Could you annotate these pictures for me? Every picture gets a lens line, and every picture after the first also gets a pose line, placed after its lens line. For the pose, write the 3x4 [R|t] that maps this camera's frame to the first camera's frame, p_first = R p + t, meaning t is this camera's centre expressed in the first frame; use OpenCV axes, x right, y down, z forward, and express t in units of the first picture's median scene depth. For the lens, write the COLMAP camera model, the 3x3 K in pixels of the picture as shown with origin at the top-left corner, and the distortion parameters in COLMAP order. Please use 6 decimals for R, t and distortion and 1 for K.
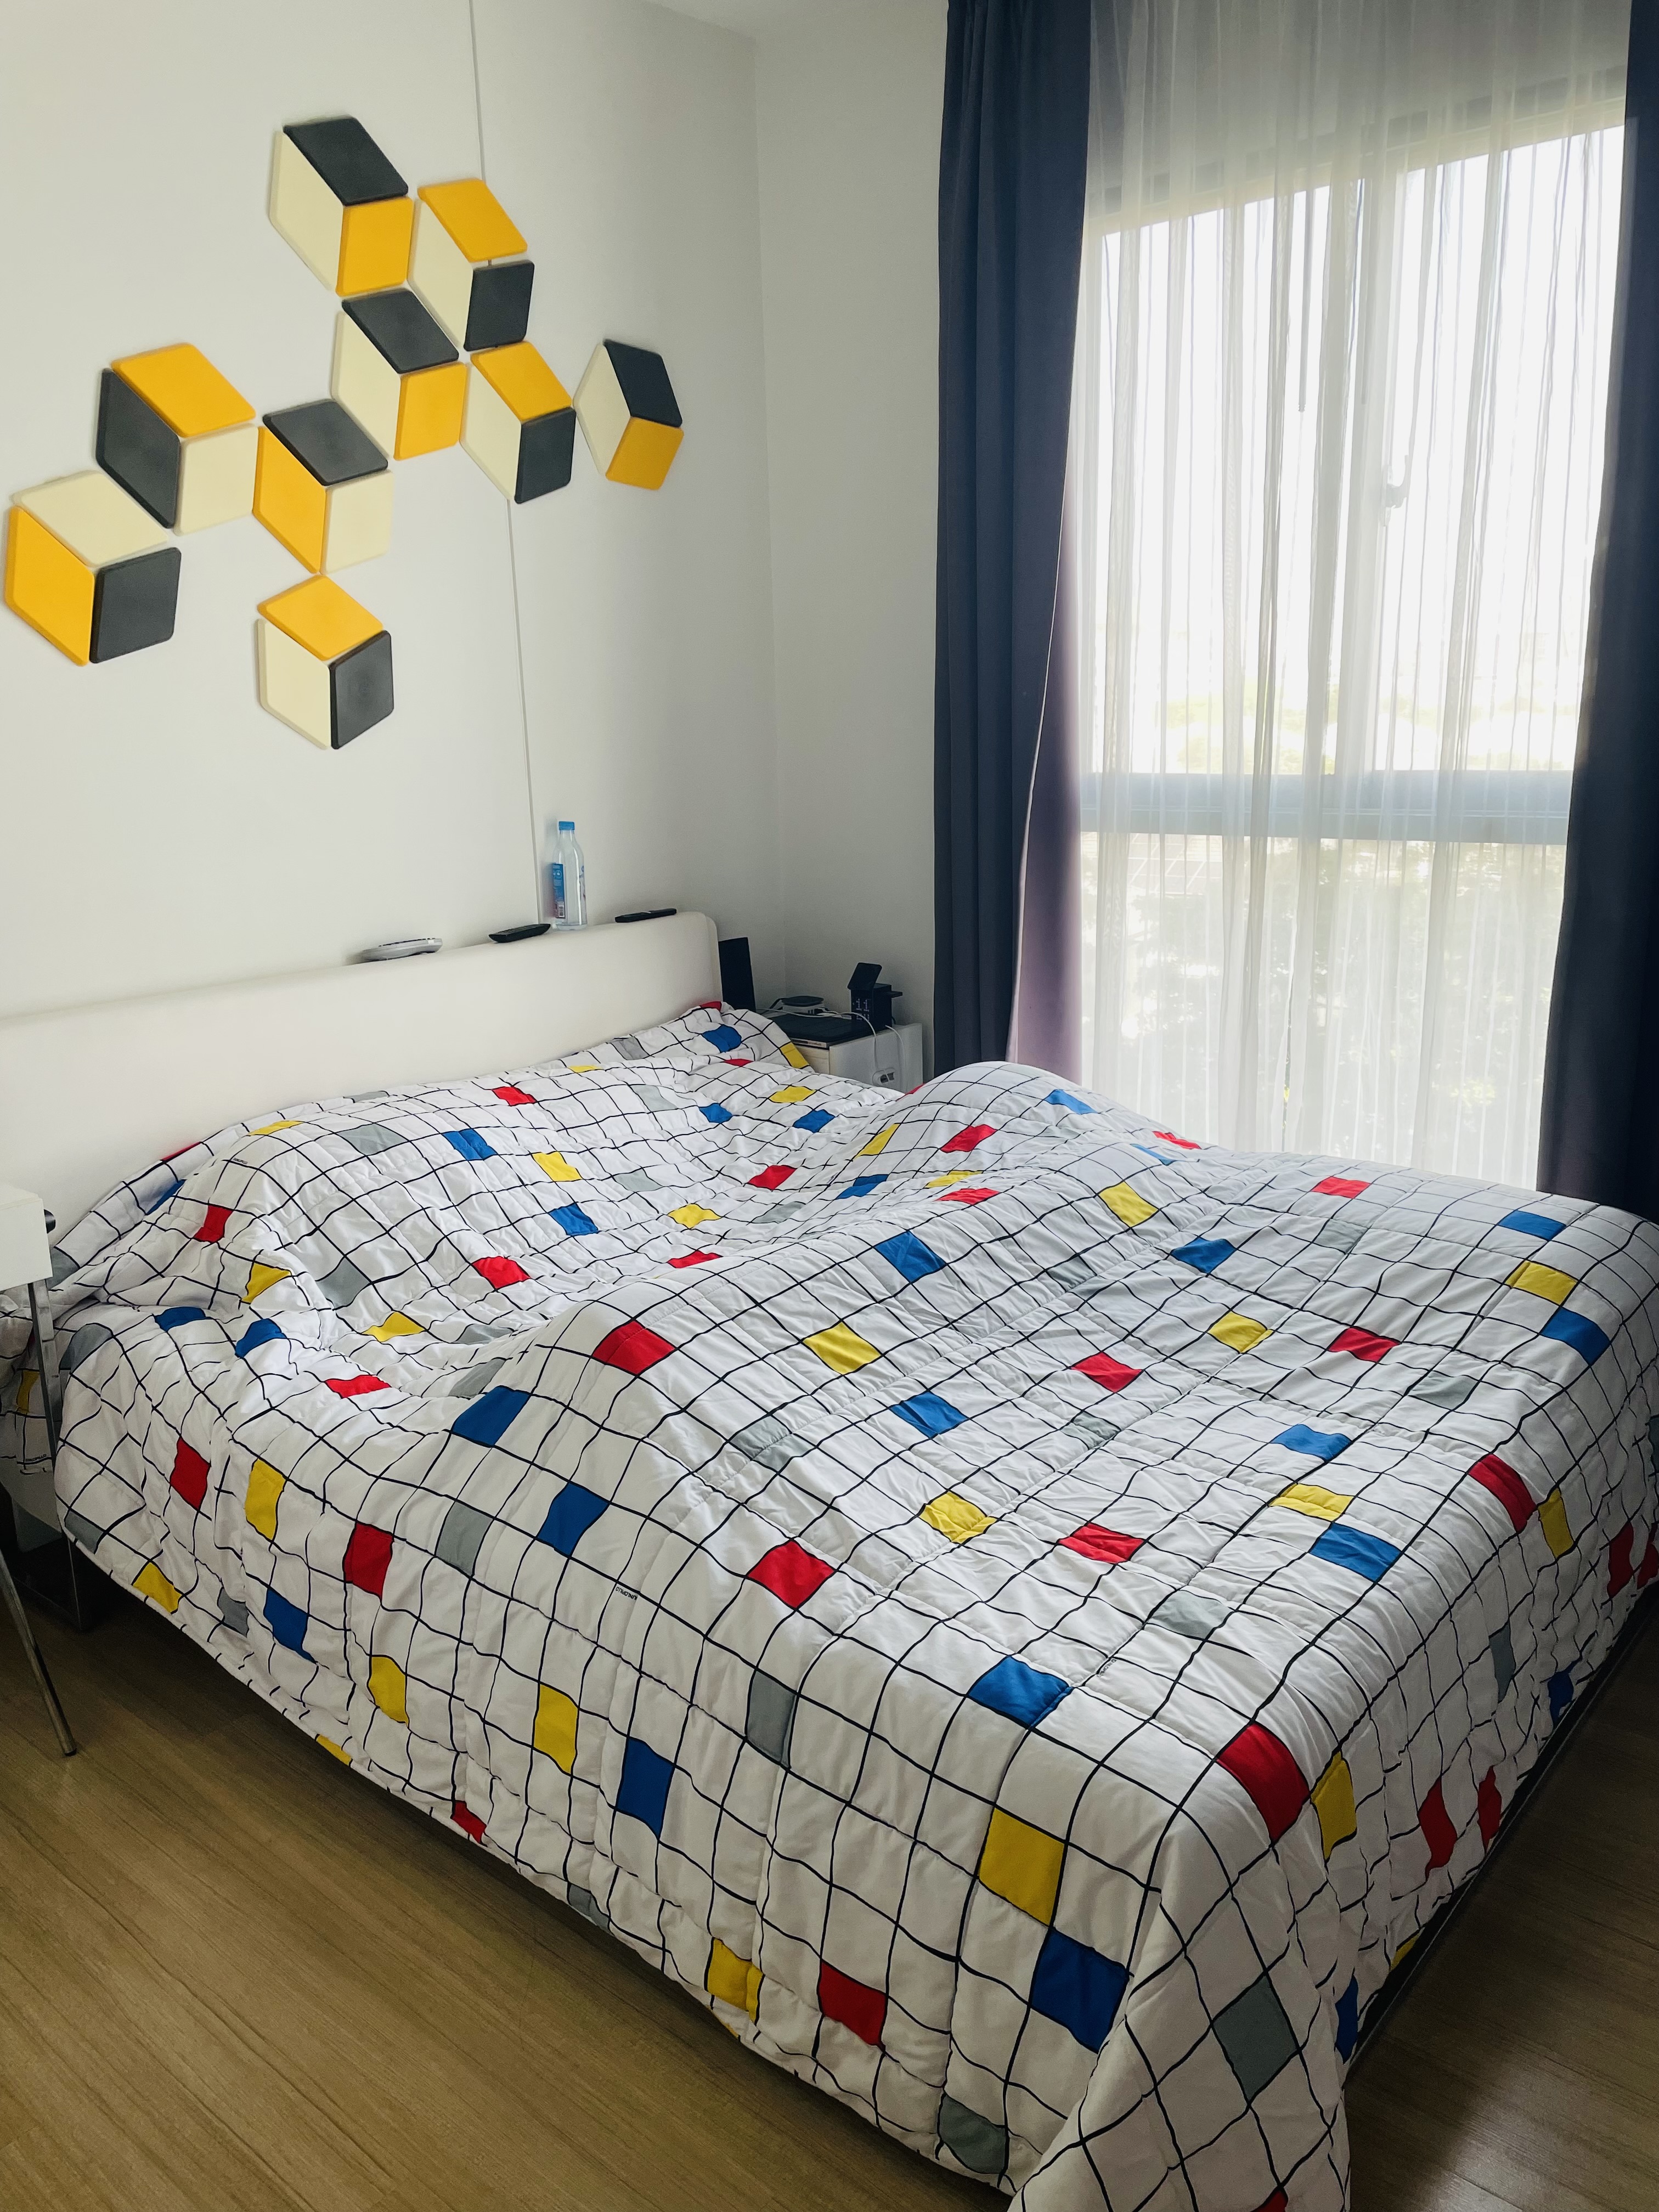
lens RADIAL K [[1662.4, 0, 826.2], [0, 1662.4, 1111.0], [0, 0, 1]] dist [0.086642, -0.112213]
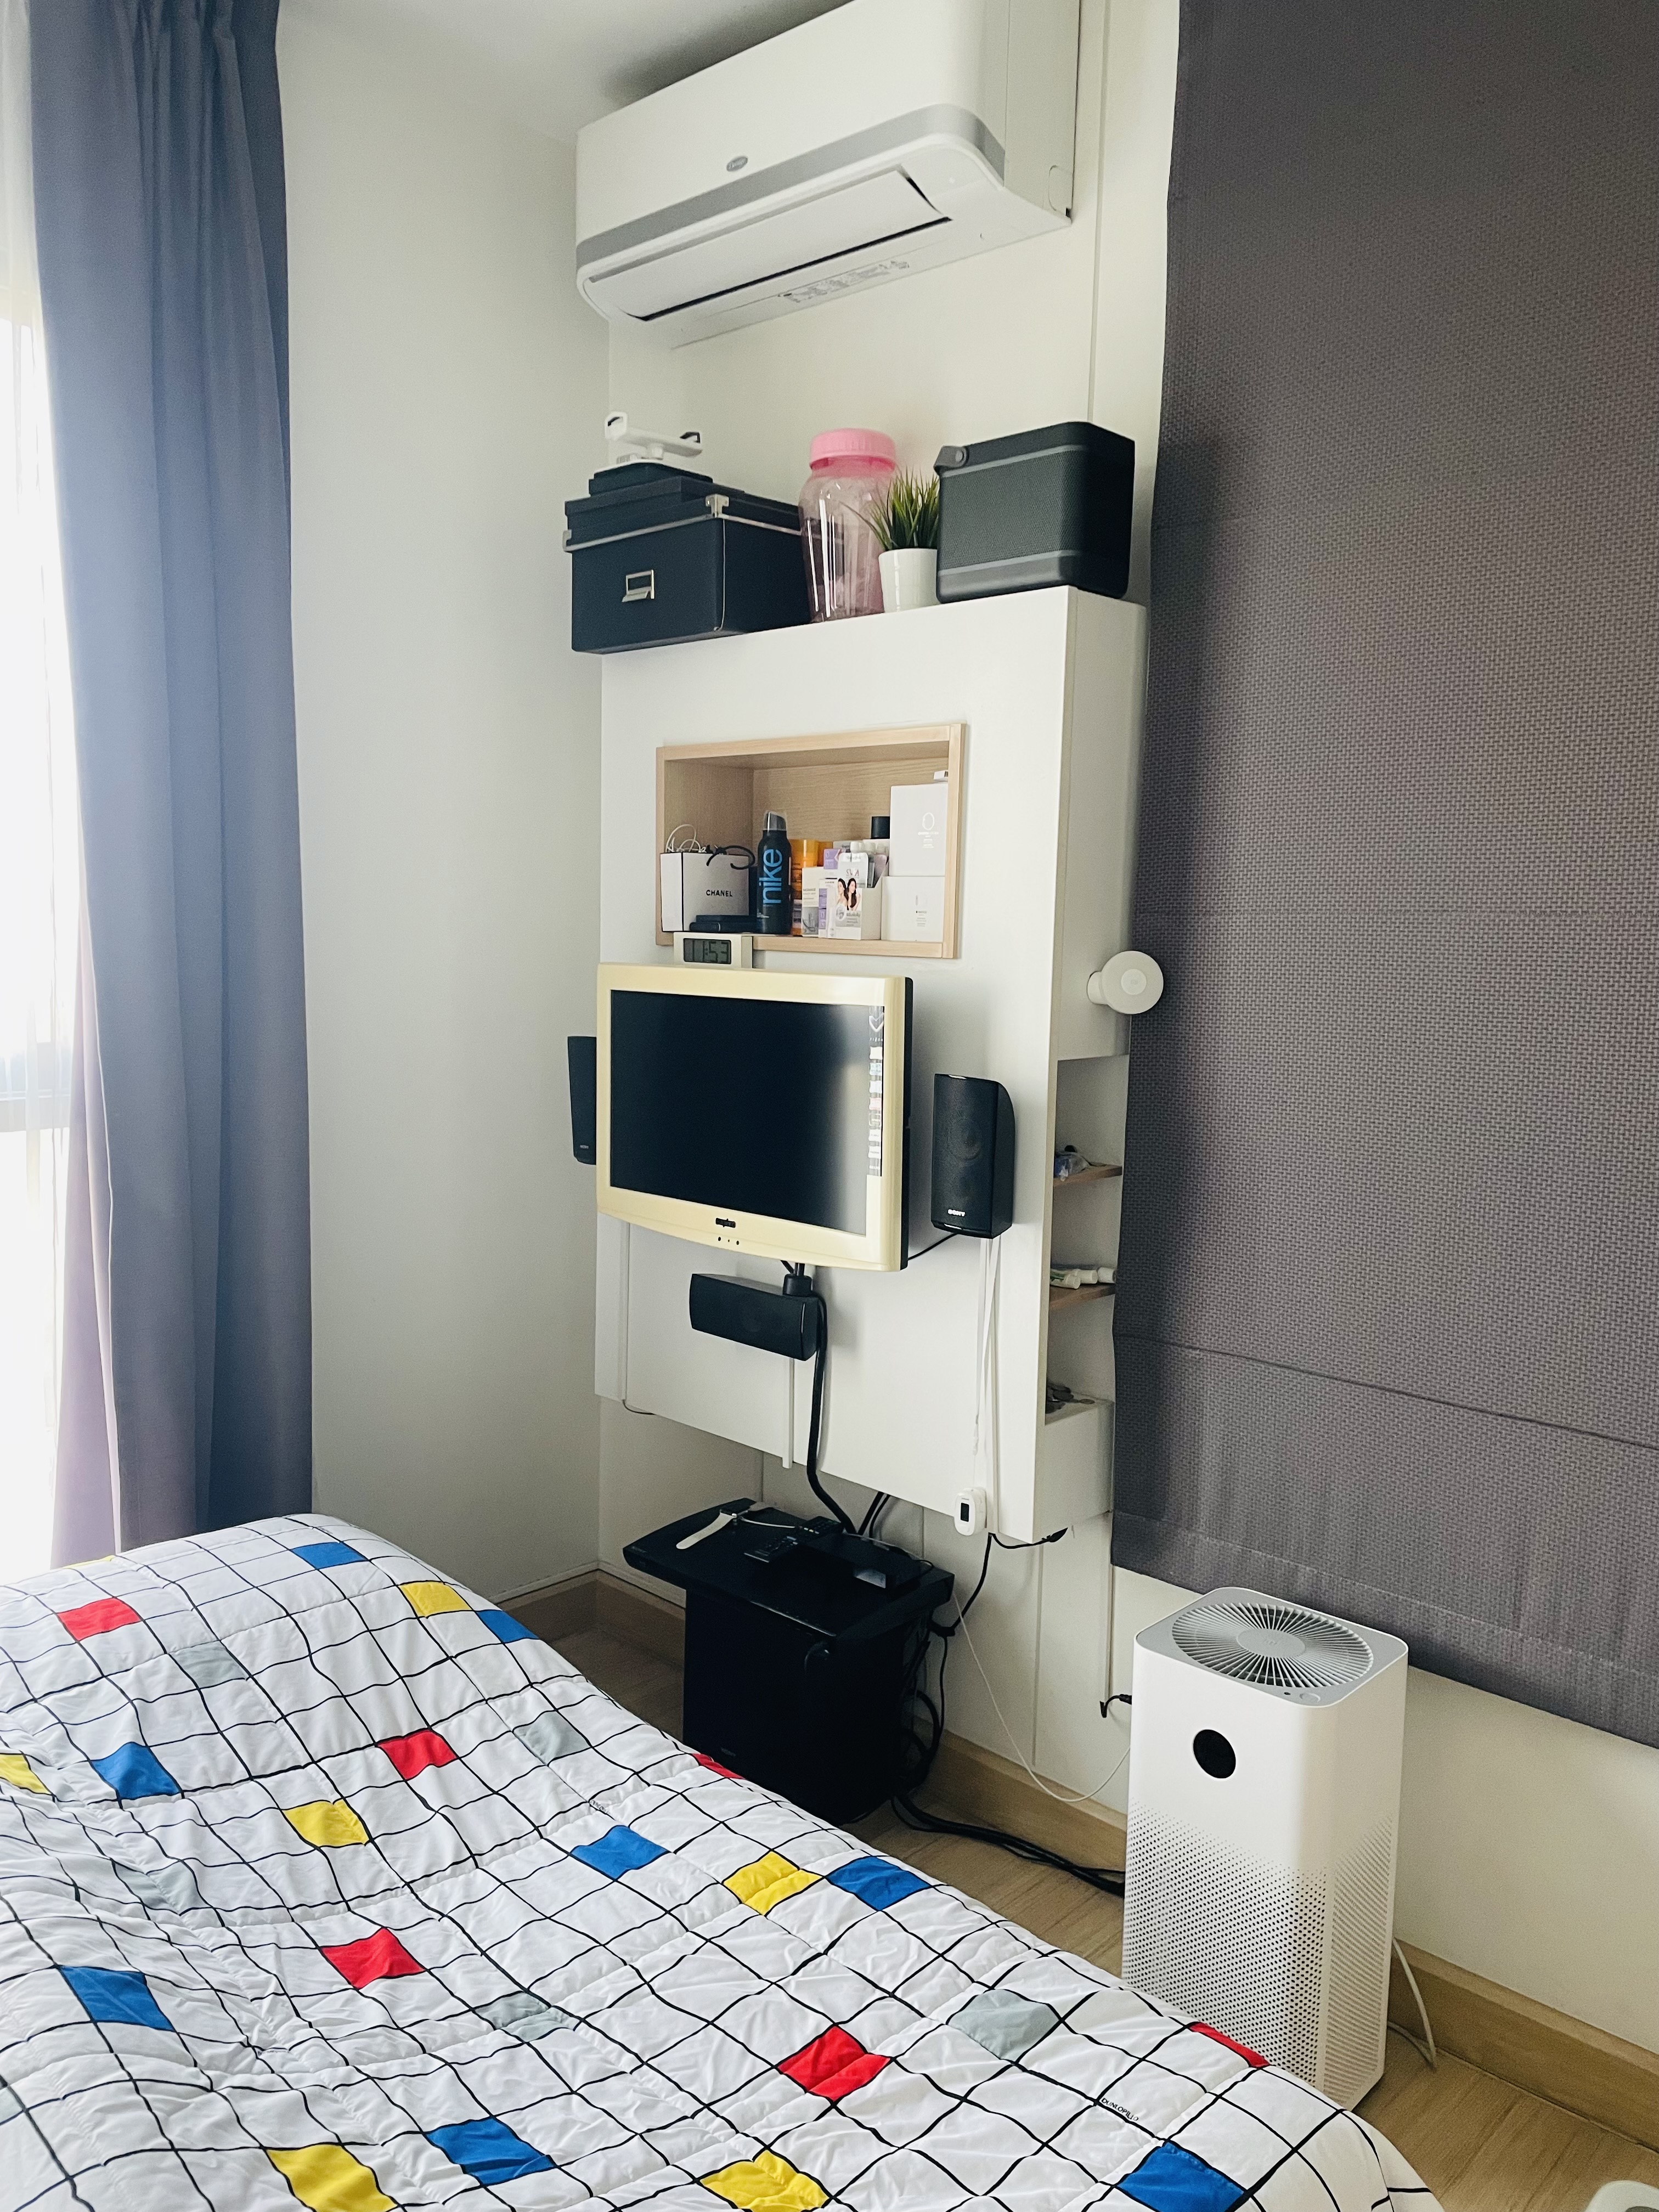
lens RADIAL K [[1662.4, 0, 832.1], [0, 1662.4, 1103.9], [0, 0, 1]] dist [0.086642, -0.112213]
pose [[0.049981, -0.090848, 0.994610, -0.373687], [0.212794, 0.973957, 0.078268, -0.155089], [-0.975818, 0.207735, 0.068012, 0.552581]]
